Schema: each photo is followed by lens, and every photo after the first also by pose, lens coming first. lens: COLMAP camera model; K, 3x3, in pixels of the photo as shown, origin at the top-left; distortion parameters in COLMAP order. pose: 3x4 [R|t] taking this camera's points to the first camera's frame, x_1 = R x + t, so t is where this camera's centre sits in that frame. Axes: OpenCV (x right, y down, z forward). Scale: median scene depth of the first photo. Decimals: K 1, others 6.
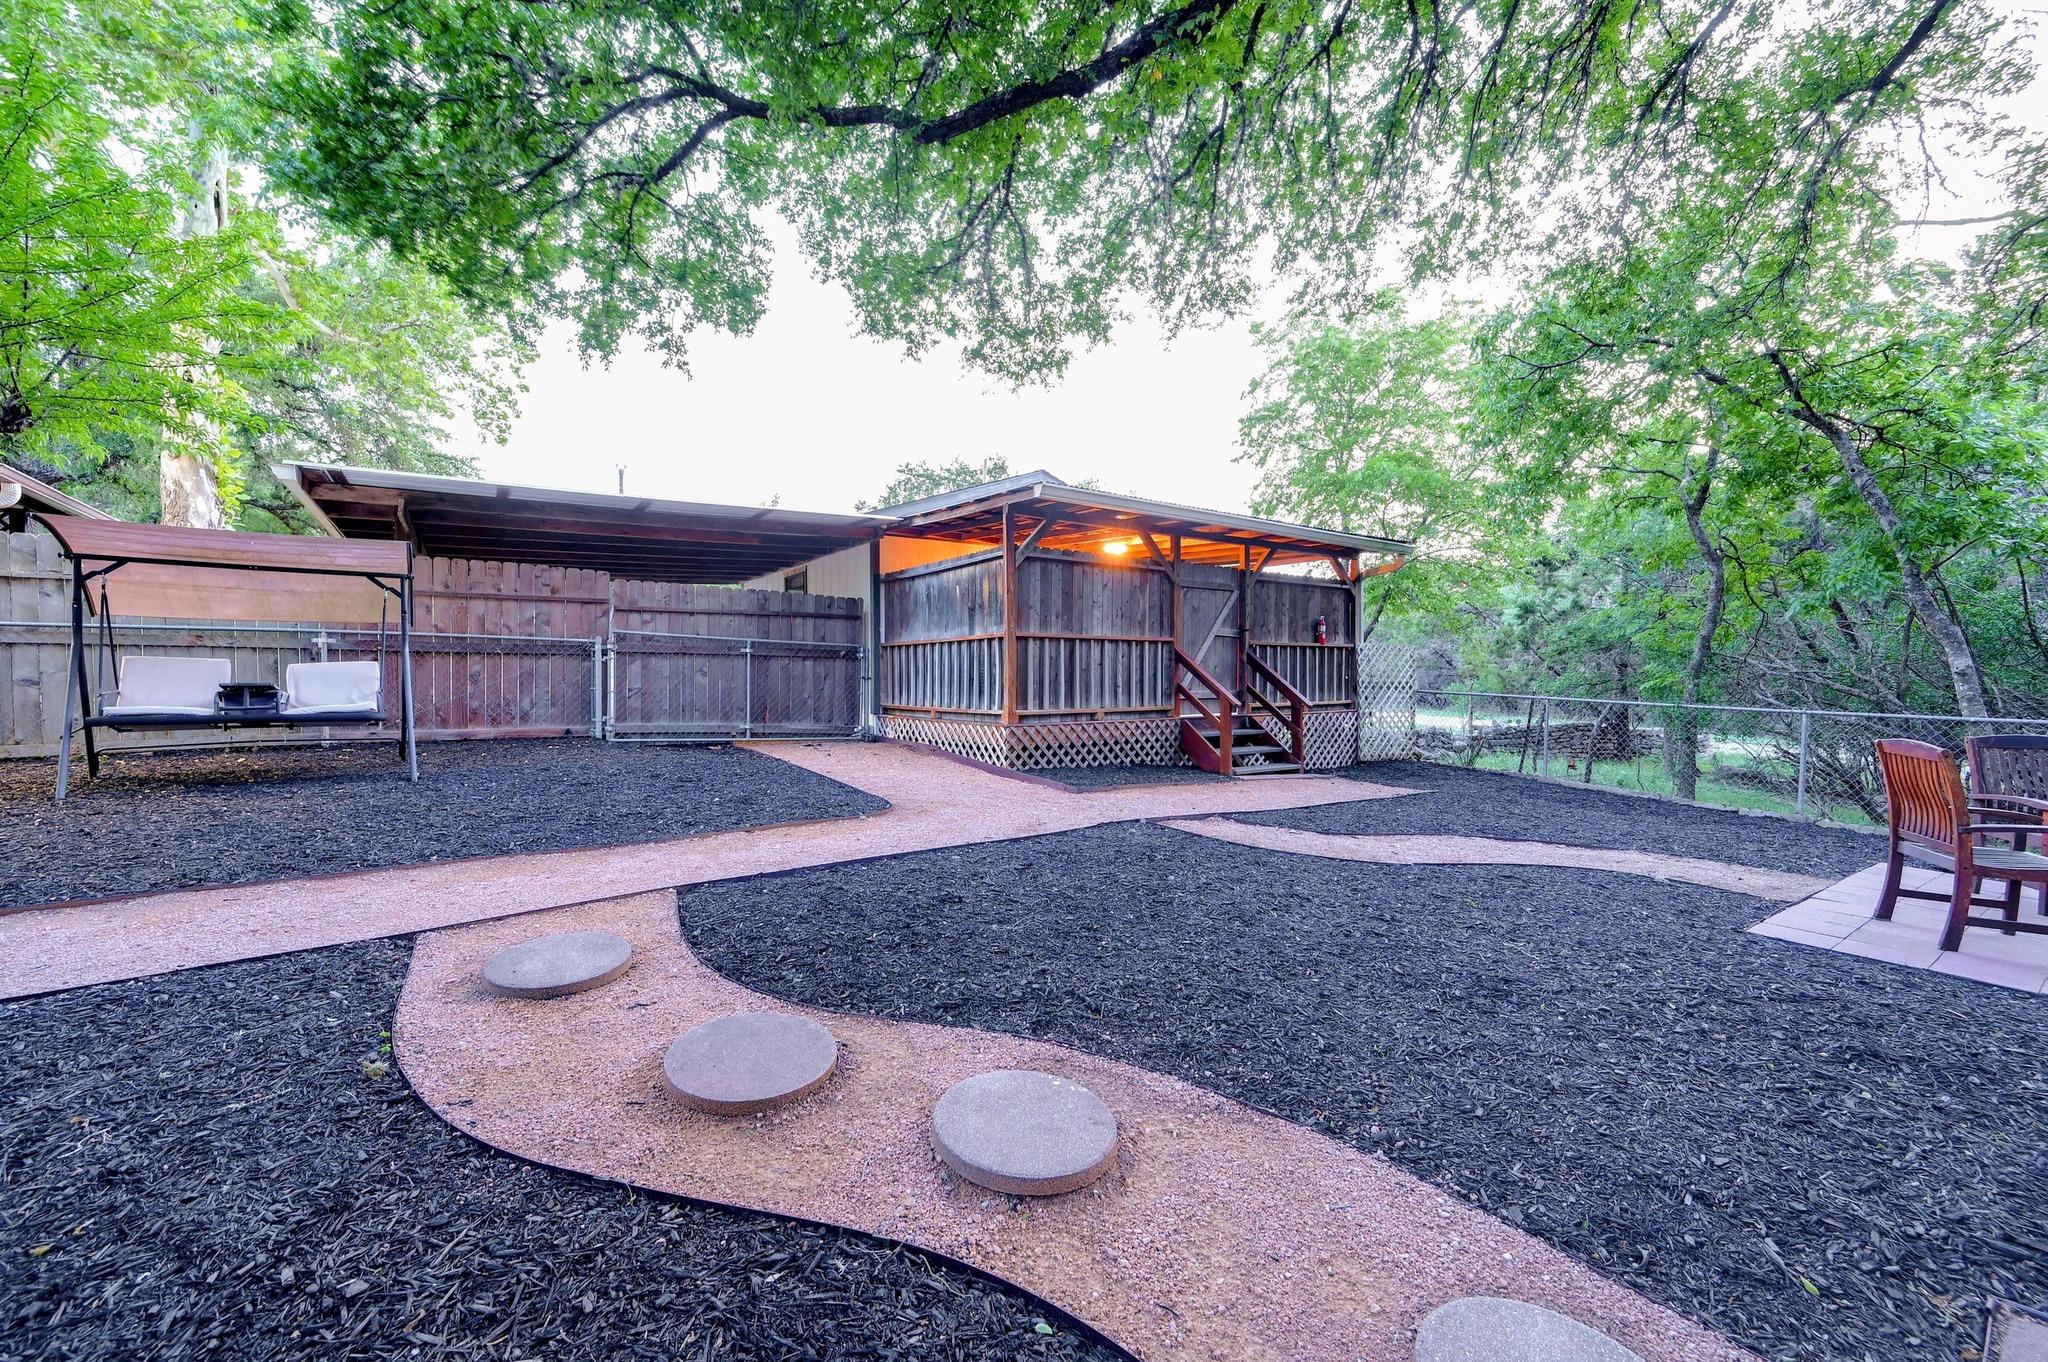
lens RADIAL K [[820.3, 0, 1025.0], [0, 820.3, 679.0], [0, 0, 1]] dist [-0.001093, 0.000148]
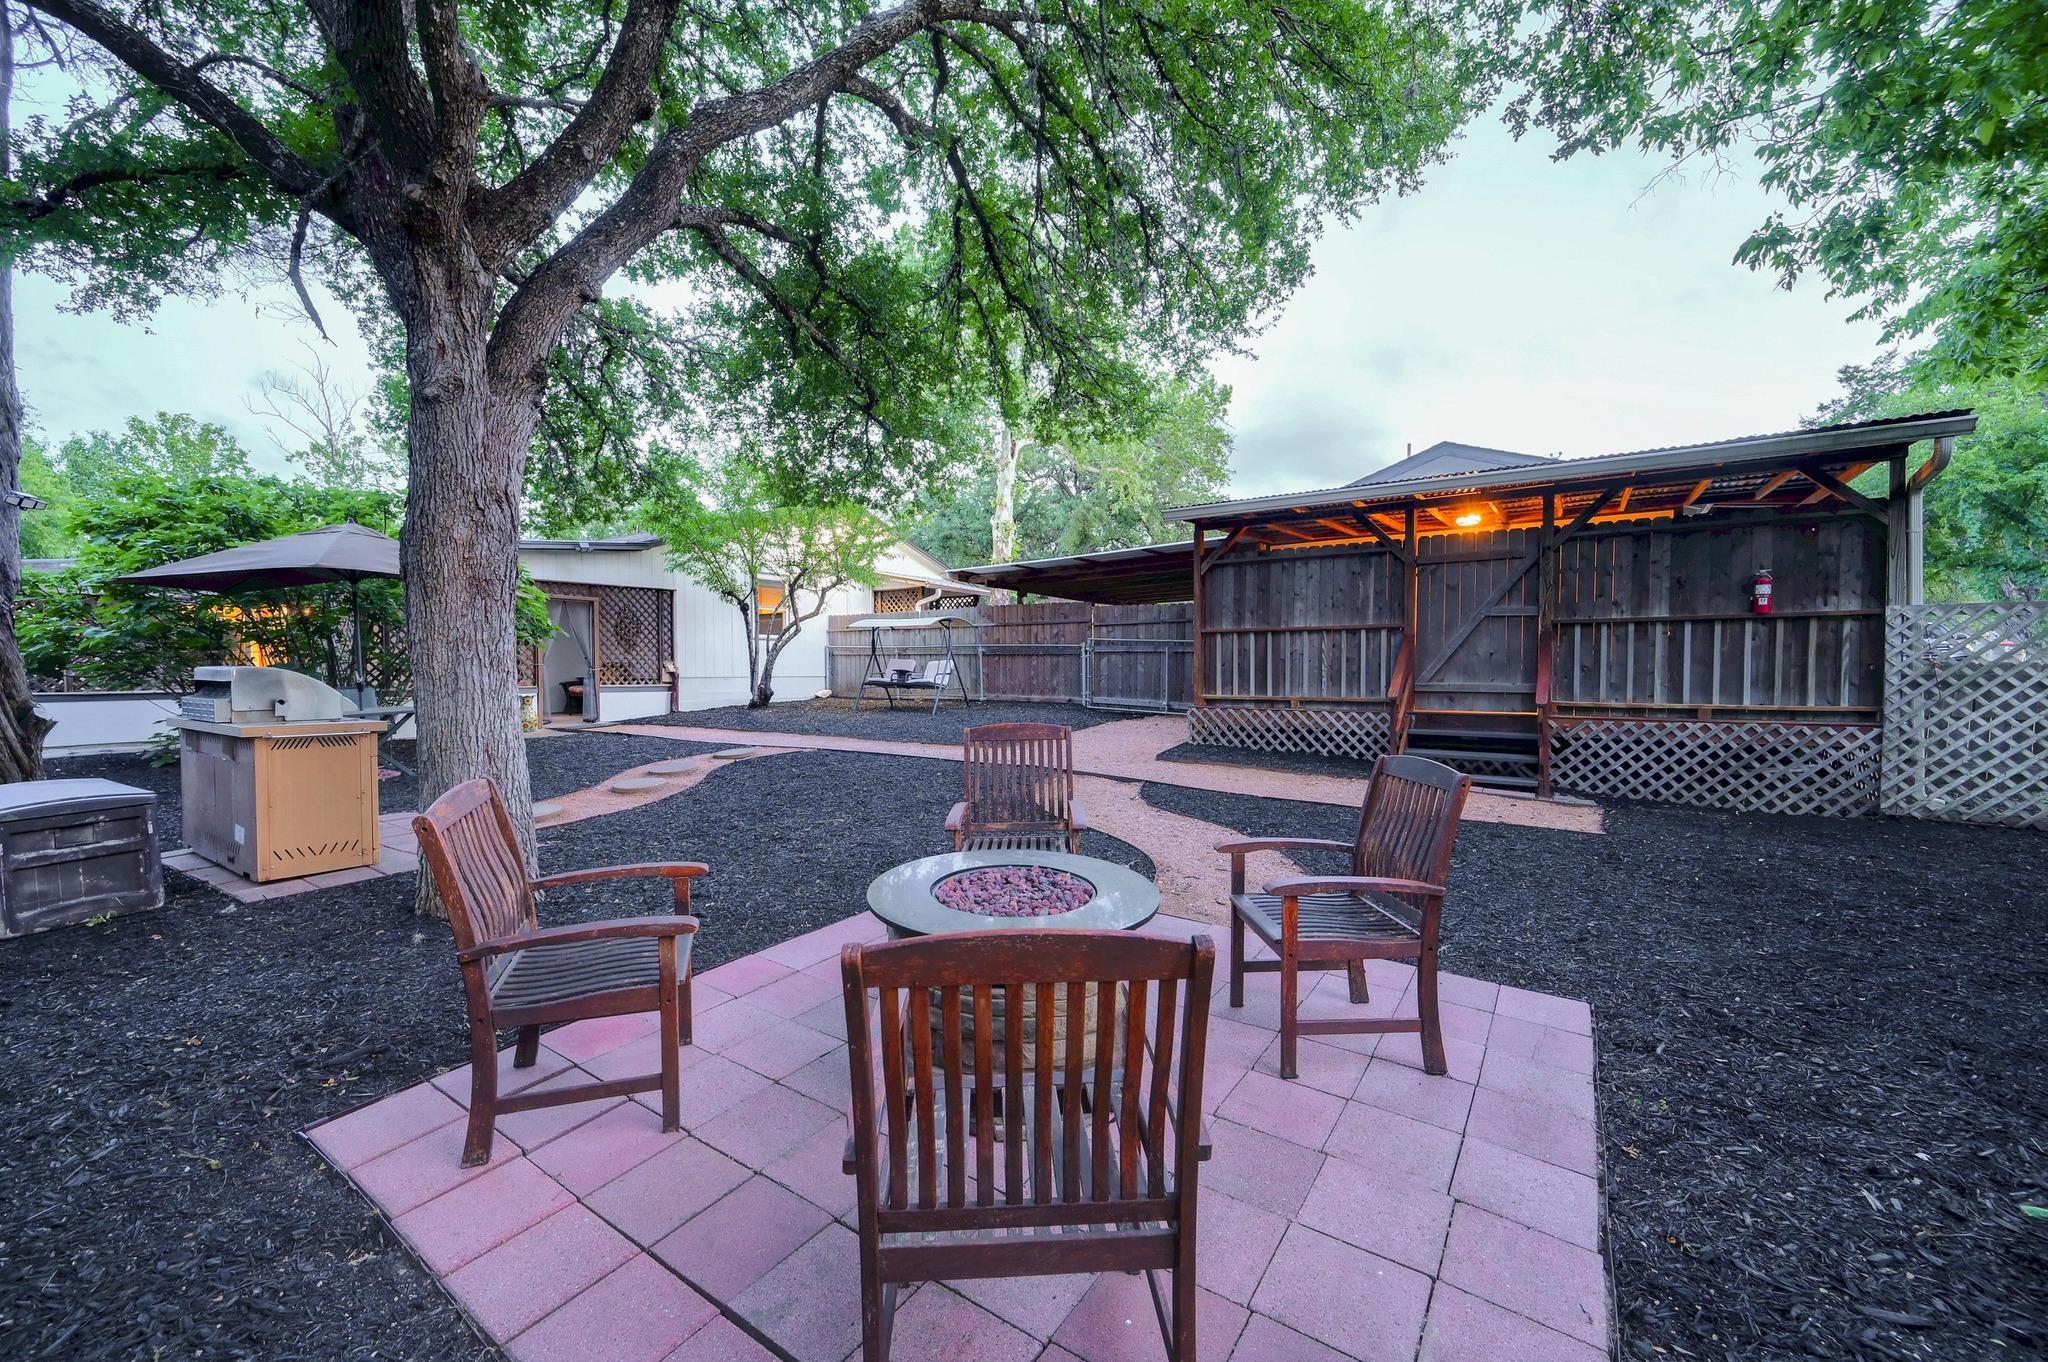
lens RADIAL K [[820.3, 0, 1025.4], [0, 820.3, 680.9], [0, 0, 1]] dist [-0.001093, 0.000148]
pose [[0.366655, 0.012053, -0.930279, 0.959241], [-0.008992, 0.999915, 0.009411, 0.009495], [0.930314, 0.004914, 0.366732, 0.308016]]
